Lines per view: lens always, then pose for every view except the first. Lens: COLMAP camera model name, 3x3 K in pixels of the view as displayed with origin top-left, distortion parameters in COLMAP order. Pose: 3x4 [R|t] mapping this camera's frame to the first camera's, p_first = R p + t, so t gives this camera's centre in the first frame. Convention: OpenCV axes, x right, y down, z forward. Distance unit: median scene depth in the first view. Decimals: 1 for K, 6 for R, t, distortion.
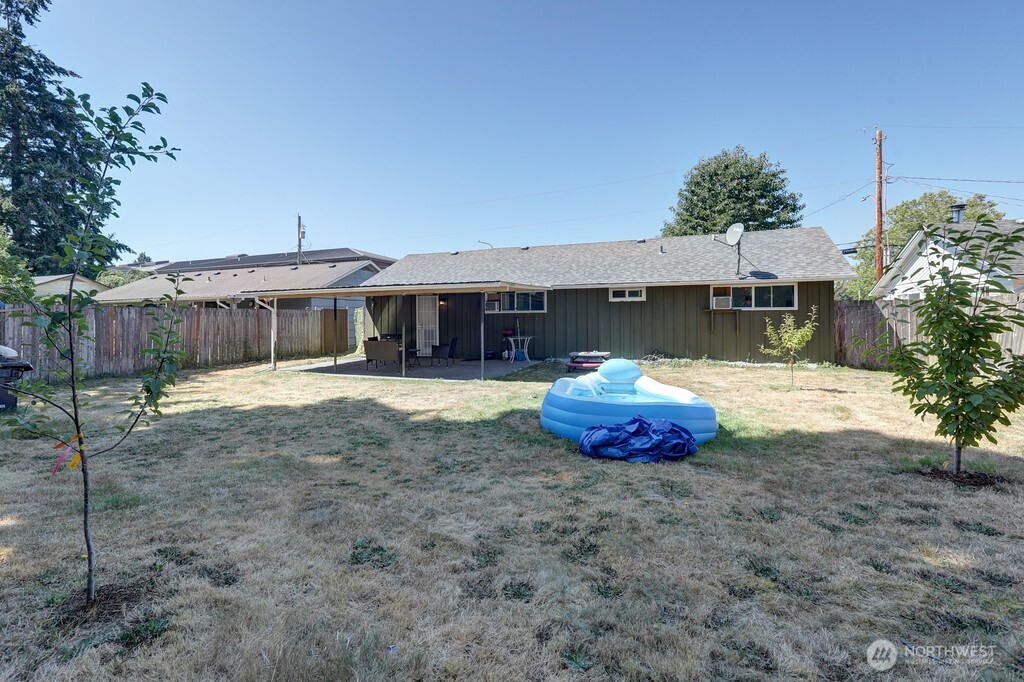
lens RADIAL K [[473.8, 0, 512.0], [0, 473.8, 341.0], [0, 0, 1]] dist [-0.001195, -0.000622]
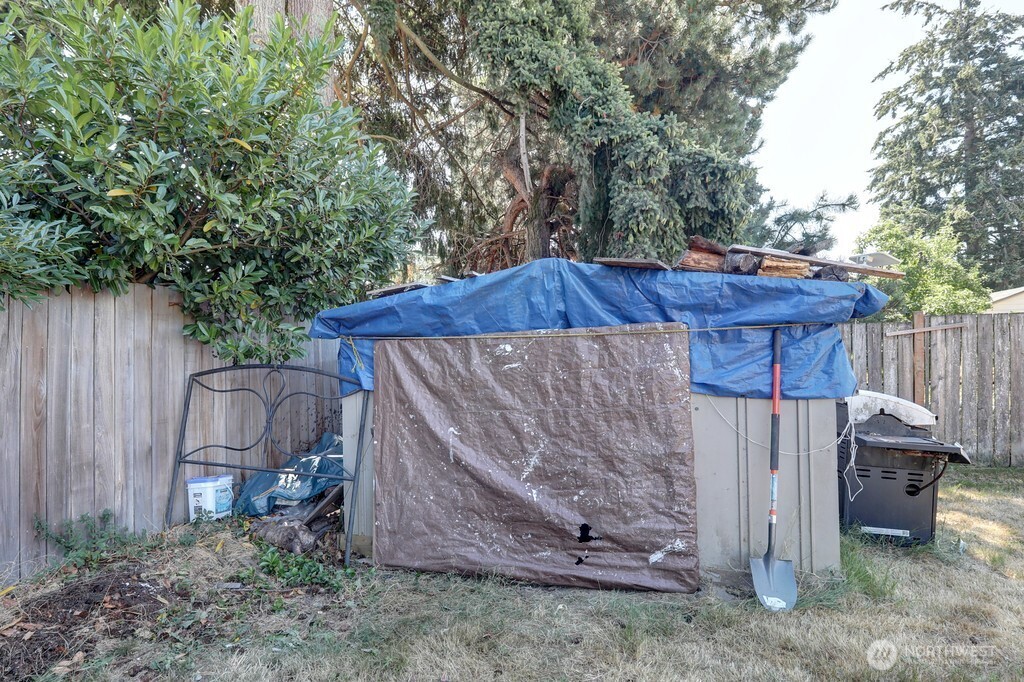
lens RADIAL K [[473.8, 0, 512.0], [0, 473.8, 341.0], [0, 0, 1]] dist [-0.001195, -0.000622]
pose [[-0.015078, -0.028203, -0.999488, -0.199134], [-0.031356, 0.999124, -0.027720, -0.007227], [0.999395, 0.030922, -0.015949, 0.202904]]
